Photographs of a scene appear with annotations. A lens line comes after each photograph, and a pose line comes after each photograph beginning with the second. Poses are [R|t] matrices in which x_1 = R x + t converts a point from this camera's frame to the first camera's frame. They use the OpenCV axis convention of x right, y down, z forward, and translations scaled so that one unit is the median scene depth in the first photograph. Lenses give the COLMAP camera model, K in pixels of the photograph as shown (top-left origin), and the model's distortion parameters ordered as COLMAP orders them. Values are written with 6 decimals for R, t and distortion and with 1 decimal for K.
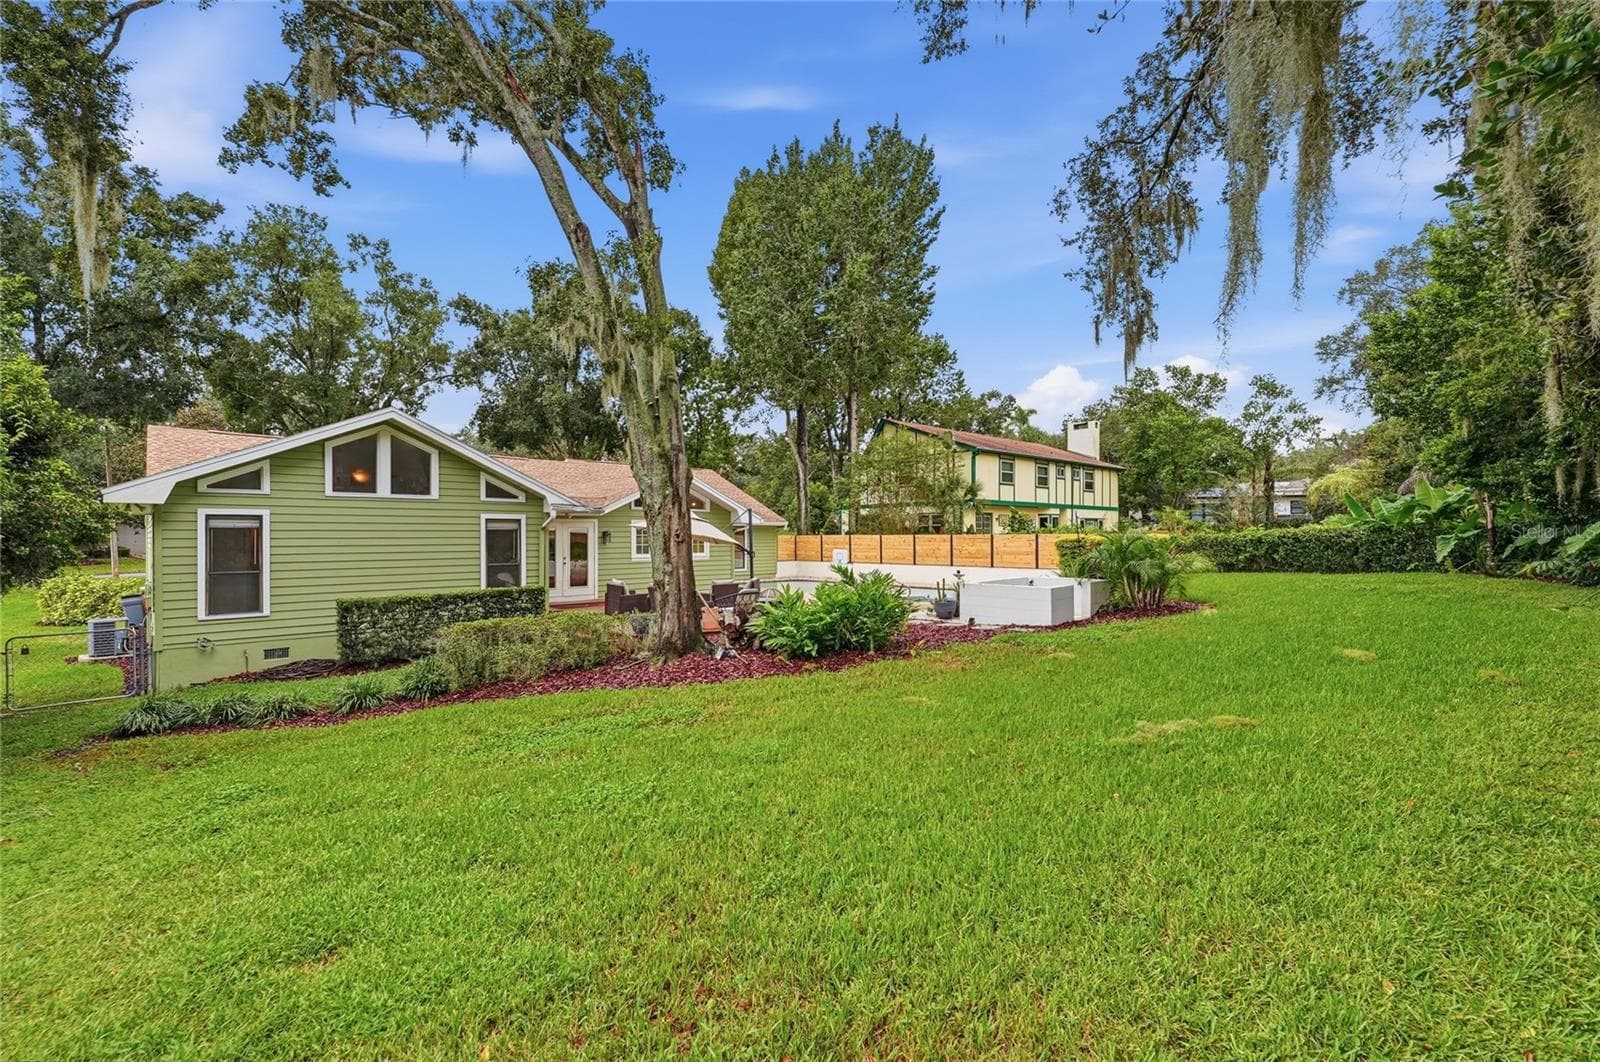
lens RADIAL K [[694.4, 0, 800.0], [0, 694.4, 531.0], [0, 0, 1]] dist [-0.001140, -0.000014]
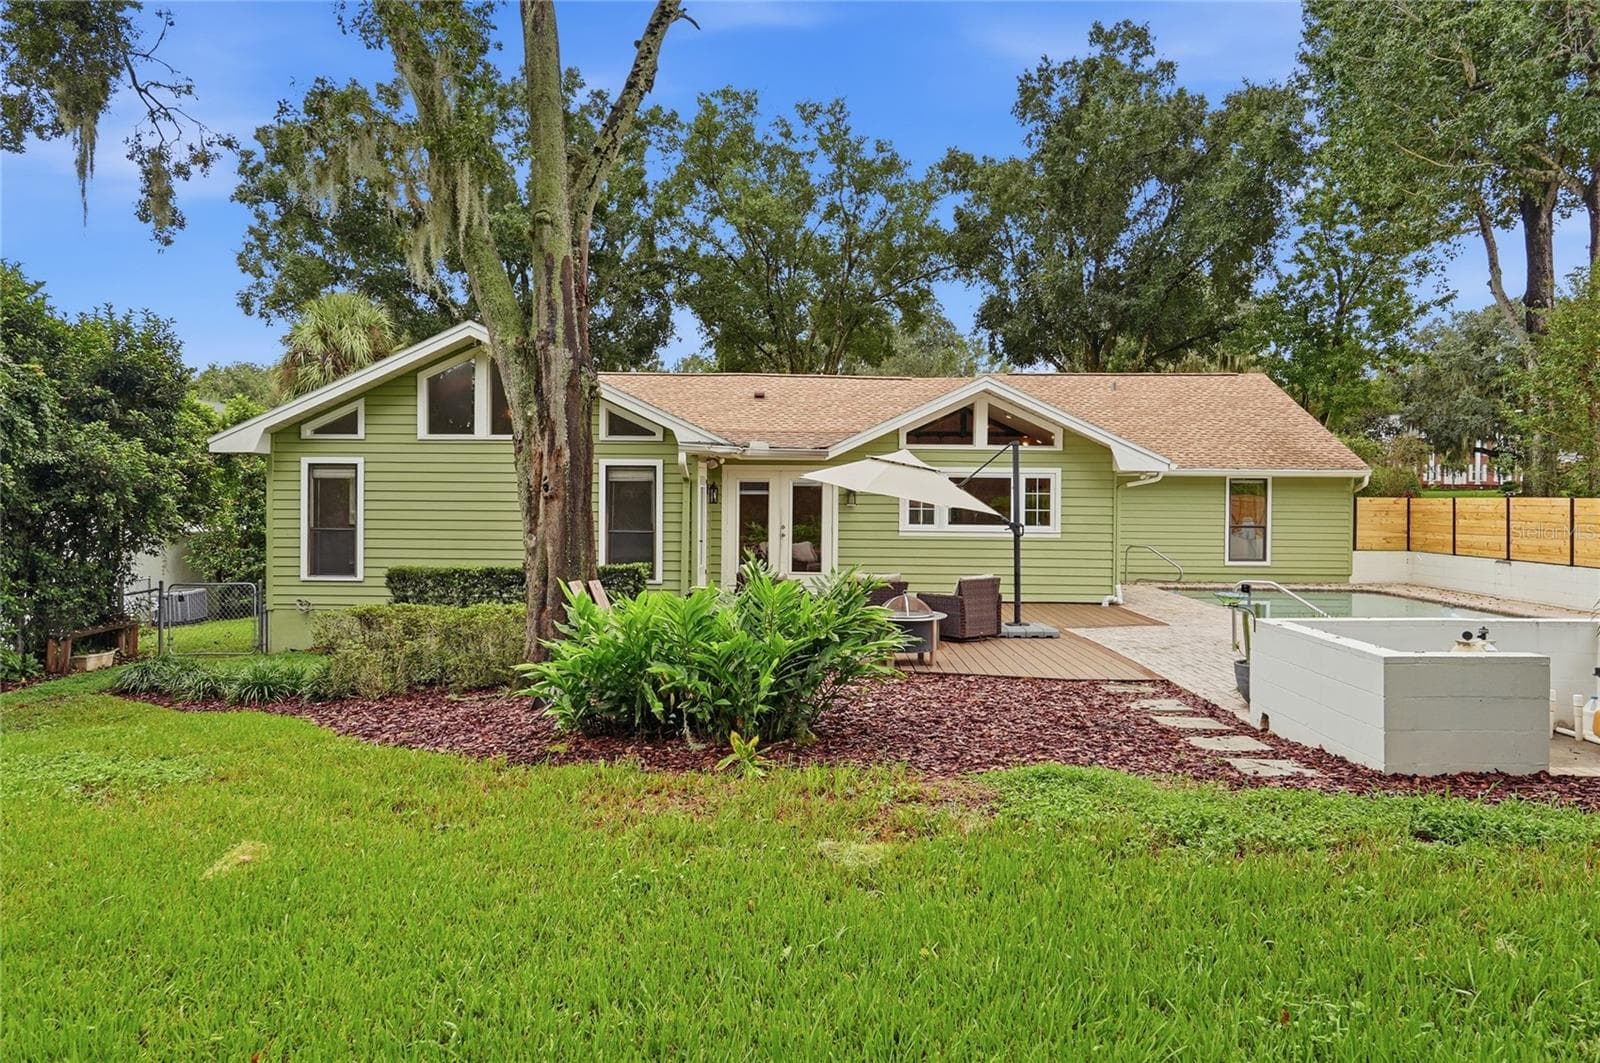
lens RADIAL K [[1050.1, 0, 804.7], [0, 1050.1, 503.0], [0, 0, 1]] dist [-0.001034, 0.000875]
pose [[0.697338, 0.012342, -0.716636, 0.434928], [-0.004935, 0.999911, 0.012419, 0.005645], [0.716726, -0.005124, 0.697337, 0.390710]]
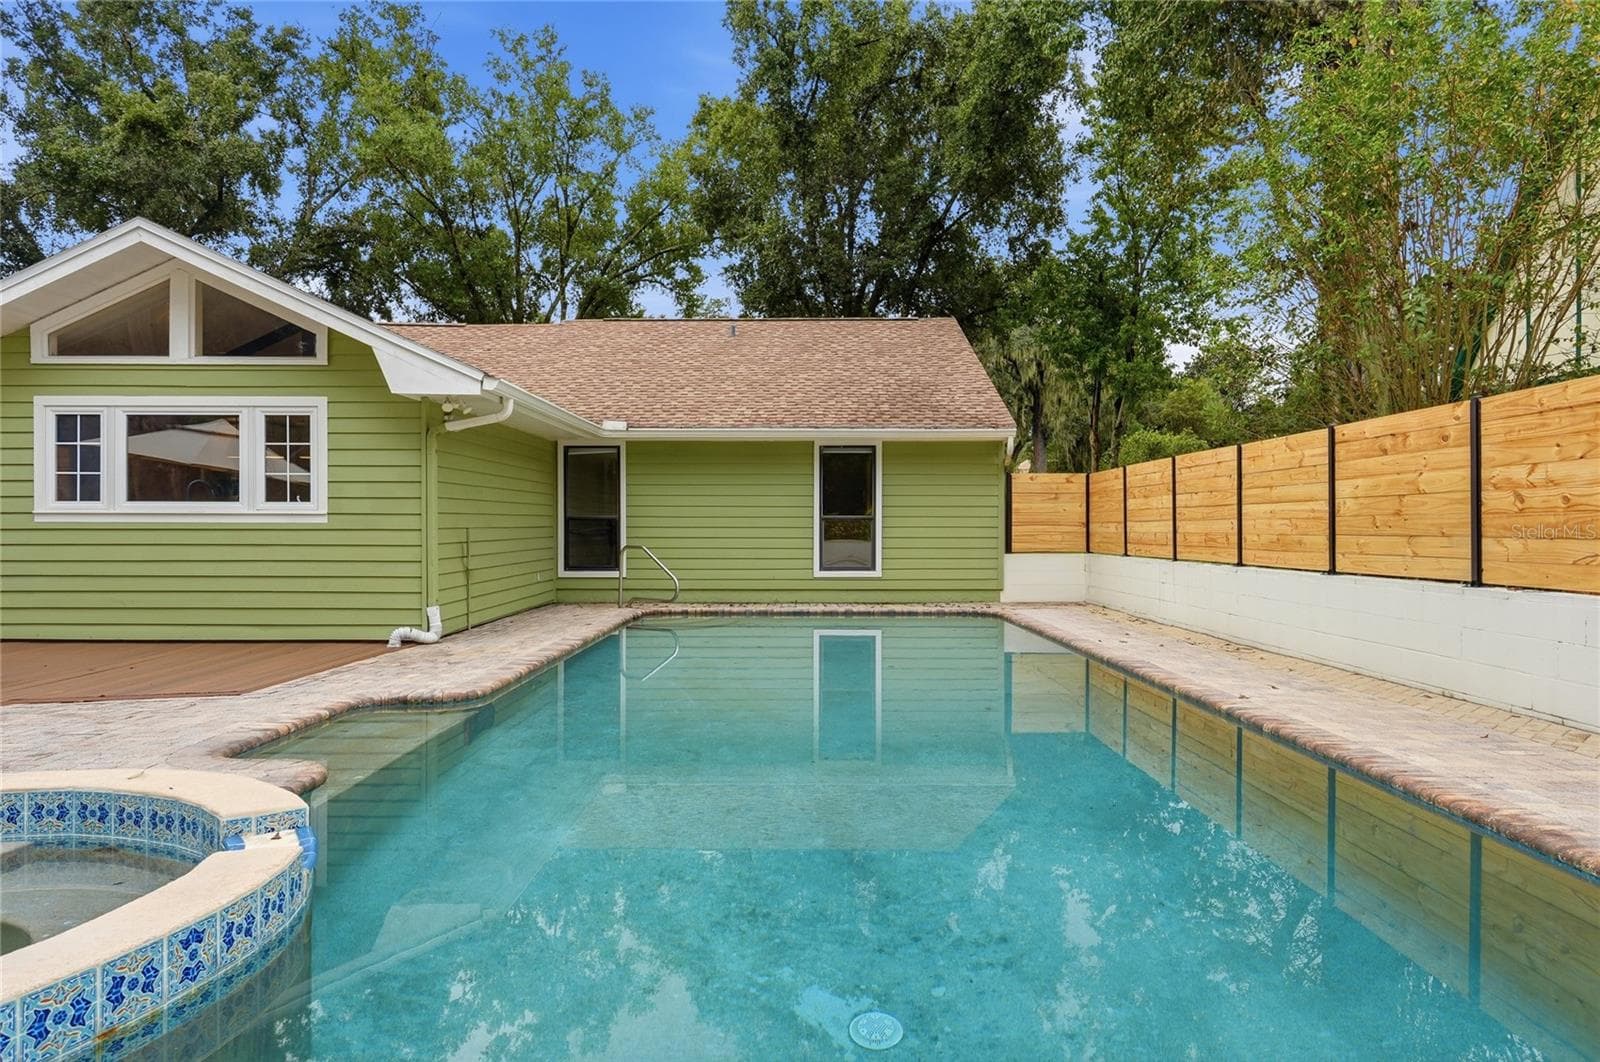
lens RADIAL K [[990.5, 0, 819.4], [0, 990.5, 528.2], [0, 0, 1]] dist [-0.000165, 0.000609]
pose [[0.719189, 0.001535, -0.694813, 0.434975], [0.003325, 0.999979, 0.005651, 0.056096], [0.694807, -0.006375, 0.719168, 1.153368]]
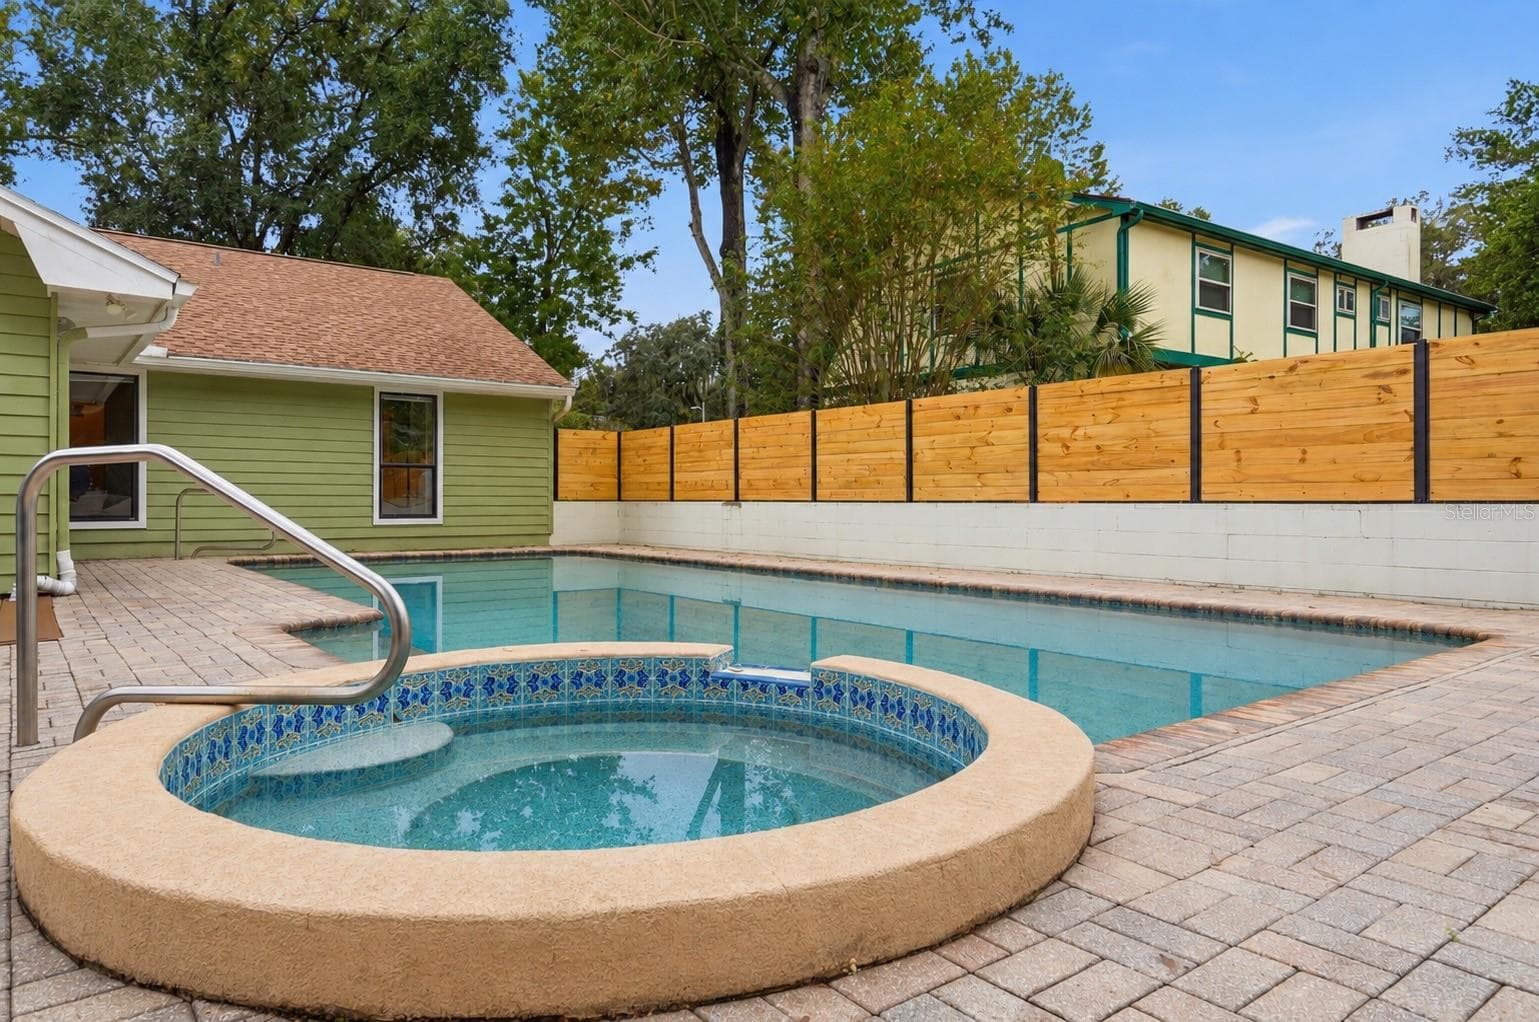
lens RADIAL K [[952.8, 0, 763.1], [0, 952.8, 496.7], [0, 0, 1]] dist [-0.000723, 0.000213]
pose [[0.992816, 0.003174, -0.119608, 0.254827], [-0.002948, 0.999994, 0.002067, 0.077331], [0.119614, -0.001699, 0.992819, 0.997909]]
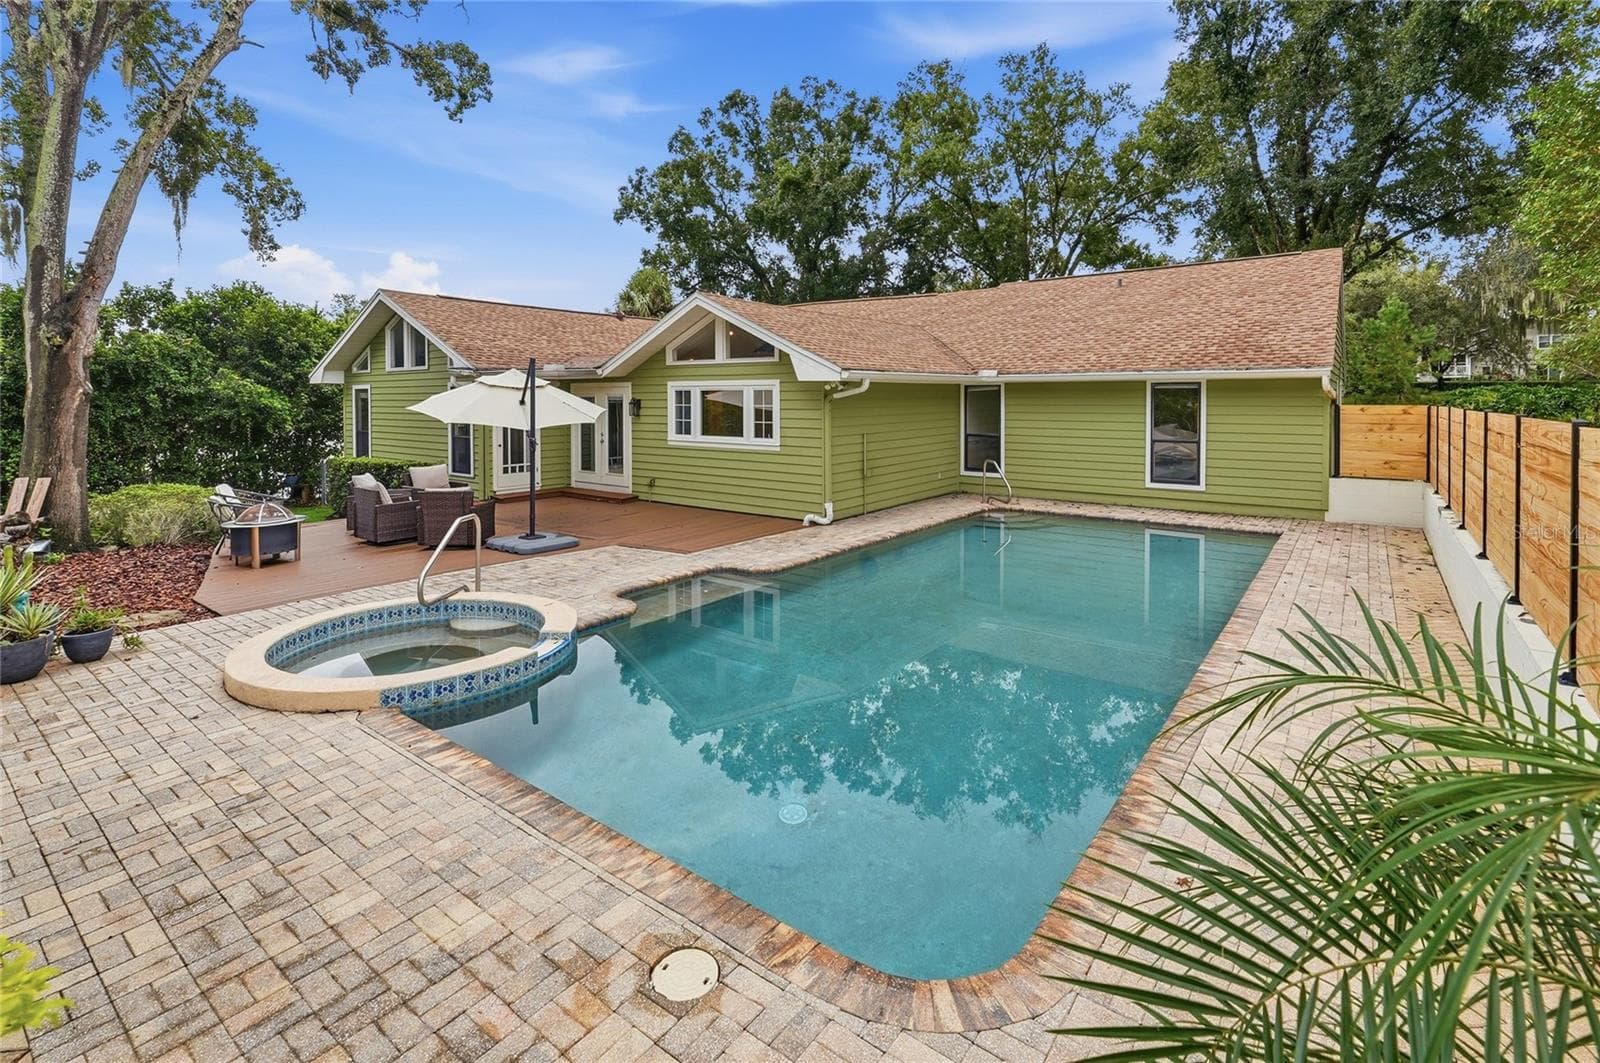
lens RADIAL K [[753.2, 0, 807.9], [0, 753.2, 410.5], [0, 0, 1]] dist [0.000735, 0.000075]
pose [[0.141951, 0.017566, -0.989718, 0.602755], [0.009184, 0.999776, 0.019062, -0.001500], [0.989831, -0.011795, 0.141758, 1.289930]]
